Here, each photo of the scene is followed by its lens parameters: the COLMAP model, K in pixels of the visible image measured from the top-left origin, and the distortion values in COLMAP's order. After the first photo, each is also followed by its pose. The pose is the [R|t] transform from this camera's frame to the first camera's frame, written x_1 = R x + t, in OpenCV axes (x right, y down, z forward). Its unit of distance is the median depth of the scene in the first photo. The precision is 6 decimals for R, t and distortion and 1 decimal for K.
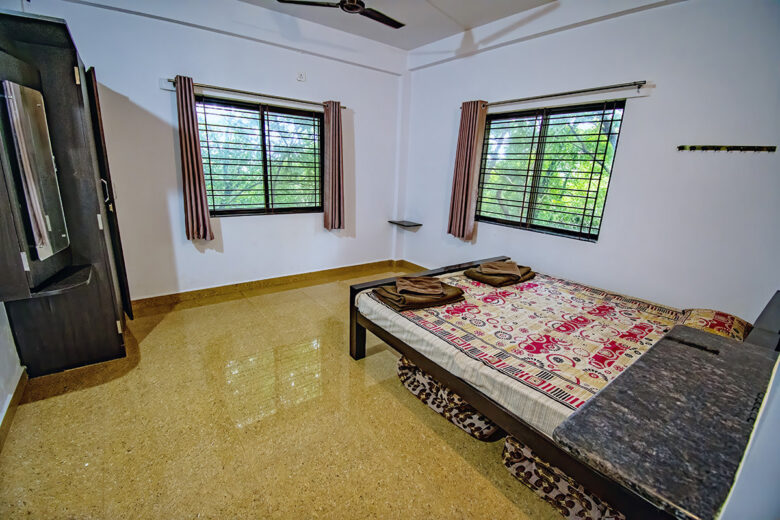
lens RADIAL K [[342.8, 0, 389.9], [0, 342.8, 260.9], [0, 0, 1]] dist [0.020661, -0.025689]
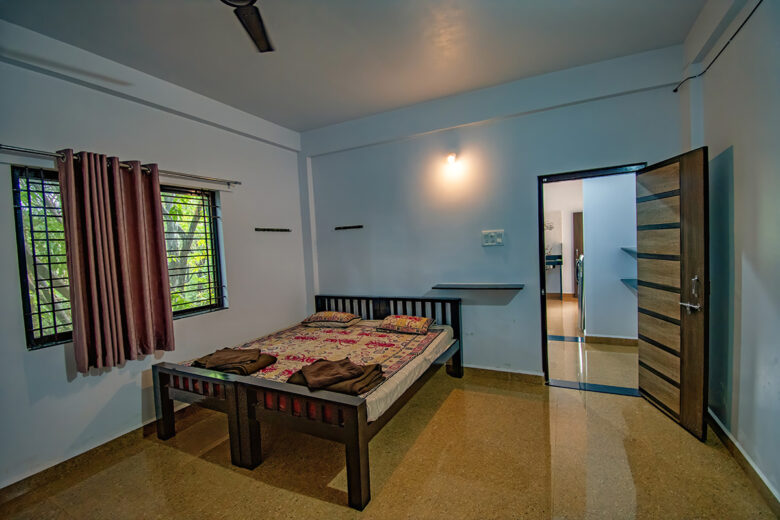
lens RADIAL K [[342.8, 0, 389.9], [0, 342.8, 260.9], [0, 0, 1]] dist [0.020661, -0.025689]
pose [[-0.444504, -0.062545, 0.893591, -0.871913], [0.263503, 0.944293, 0.197170, -0.381440], [-0.856144, 0.323107, -0.403261, 1.278661]]
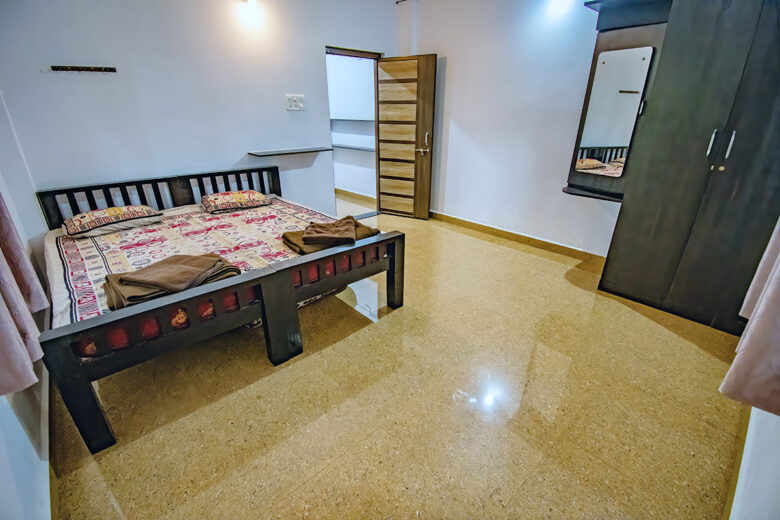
lens RADIAL K [[342.8, 0, 389.9], [0, 342.8, 260.9], [0, 0, 1]] dist [0.020661, -0.025689]
pose [[-0.995560, -0.006037, -0.093932, 0.012838], [-0.063255, 0.781910, 0.620174, -0.507300], [0.069702, 0.623362, -0.778820, 2.003973]]
